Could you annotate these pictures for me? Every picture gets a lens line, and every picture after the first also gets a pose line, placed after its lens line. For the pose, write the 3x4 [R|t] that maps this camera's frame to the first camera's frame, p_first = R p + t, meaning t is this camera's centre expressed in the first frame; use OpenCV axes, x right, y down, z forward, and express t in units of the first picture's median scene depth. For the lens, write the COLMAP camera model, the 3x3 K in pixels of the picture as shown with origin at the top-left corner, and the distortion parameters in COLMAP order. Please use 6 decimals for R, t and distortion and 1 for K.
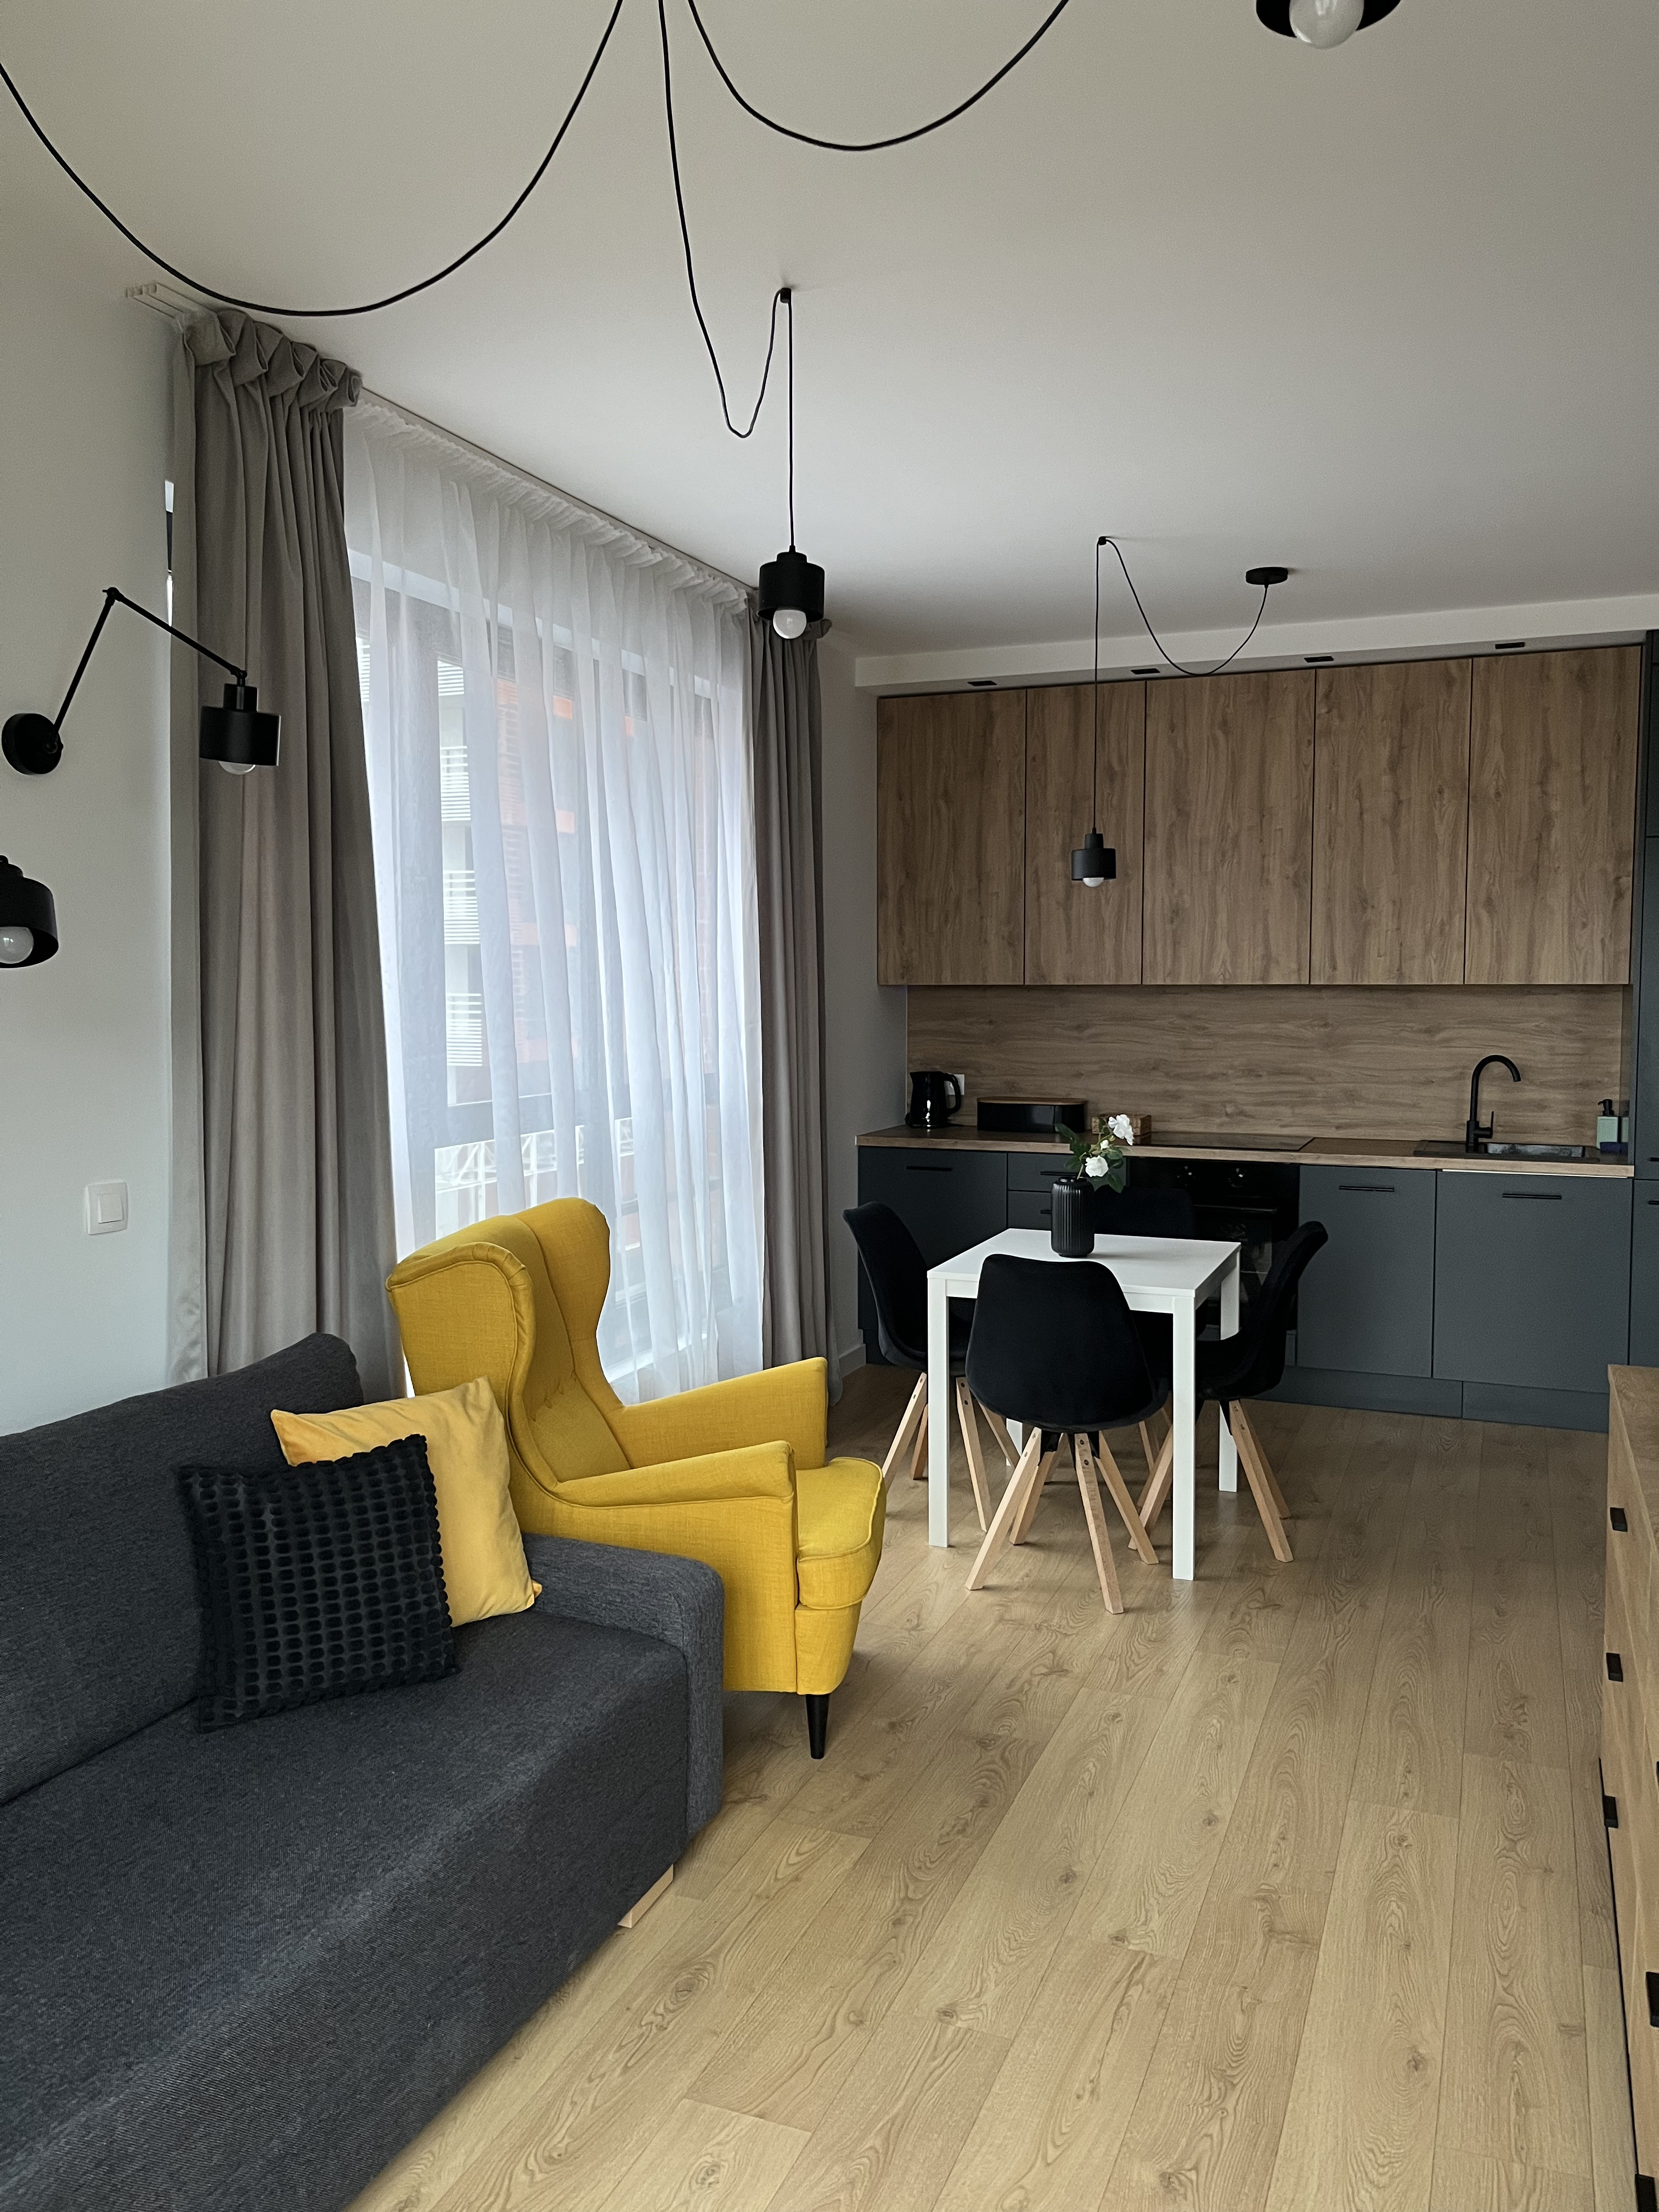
lens RADIAL K [[1679.7, 0, 832.6], [0, 1679.7, 1096.8], [0, 0, 1]] dist [-0.007889, -0.004146]
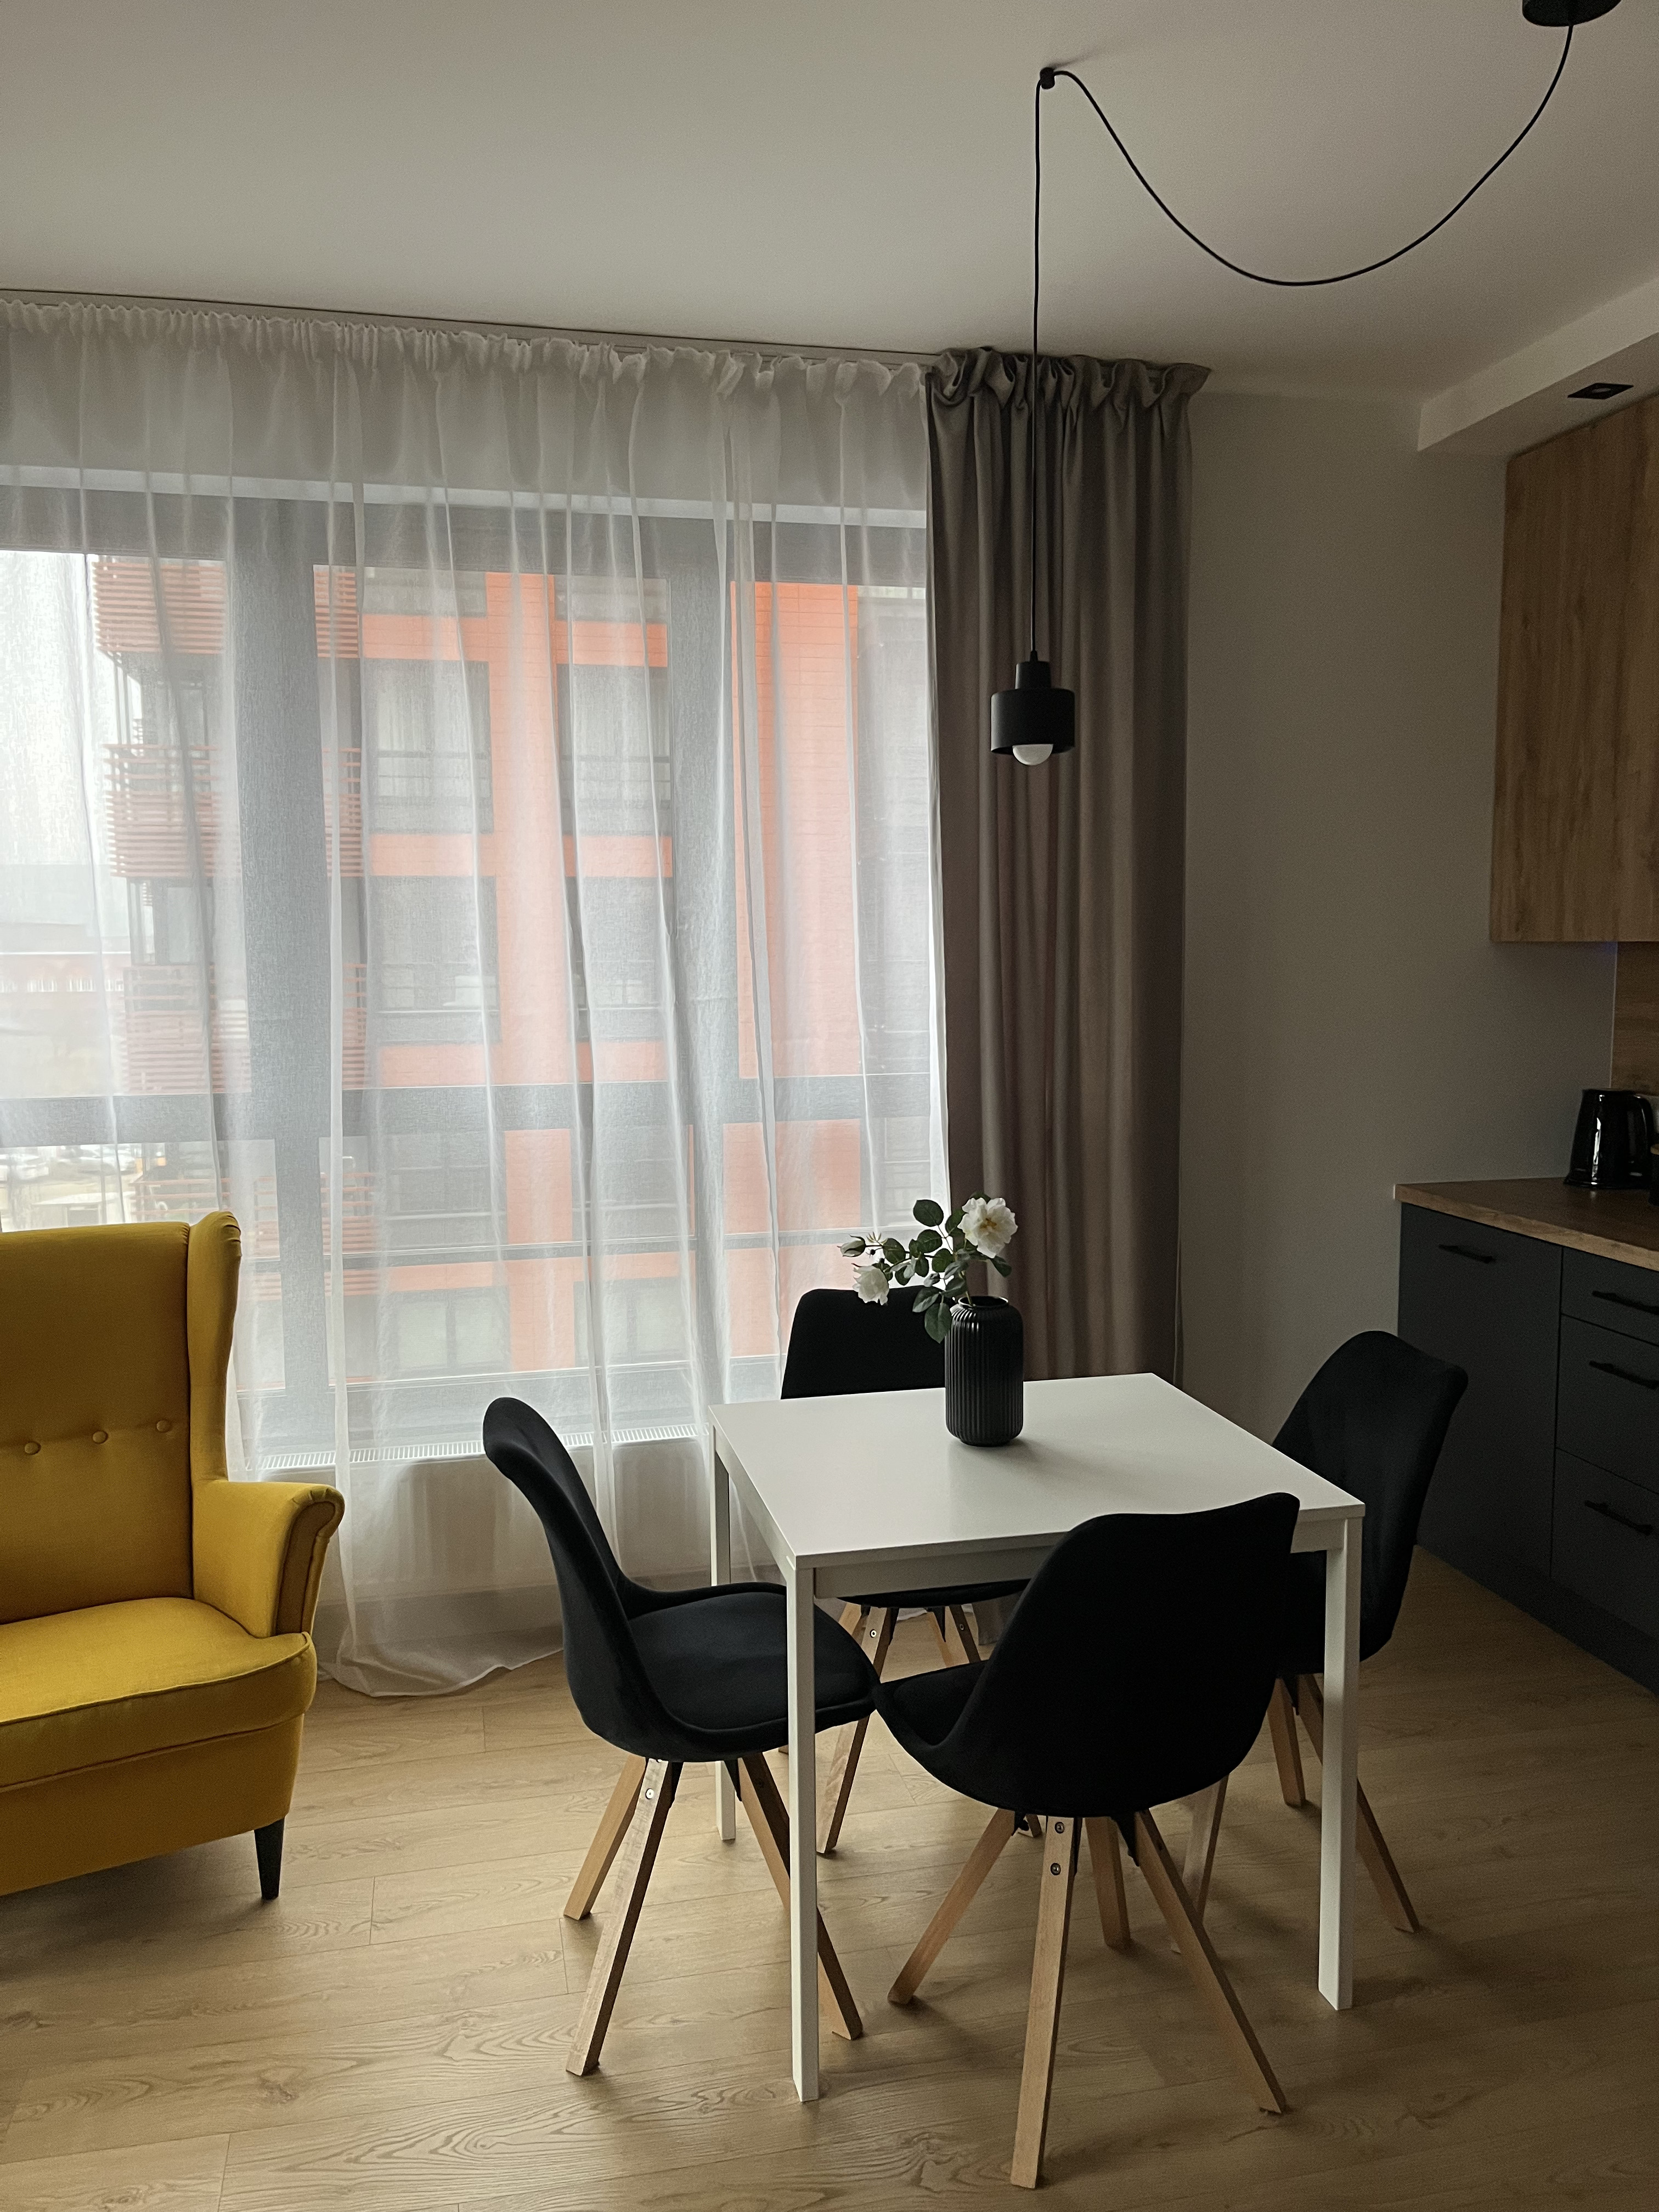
lens RADIAL K [[1679.7, 0, 826.0], [0, 1679.7, 1121.7], [0, 0, 1]] dist [-0.007889, -0.004146]
pose [[0.560138, 0.089641, -0.823535, 0.406268], [-0.050107, 0.995974, 0.074329, -0.035490], [0.826882, -0.000369, 0.562375, 0.469829]]
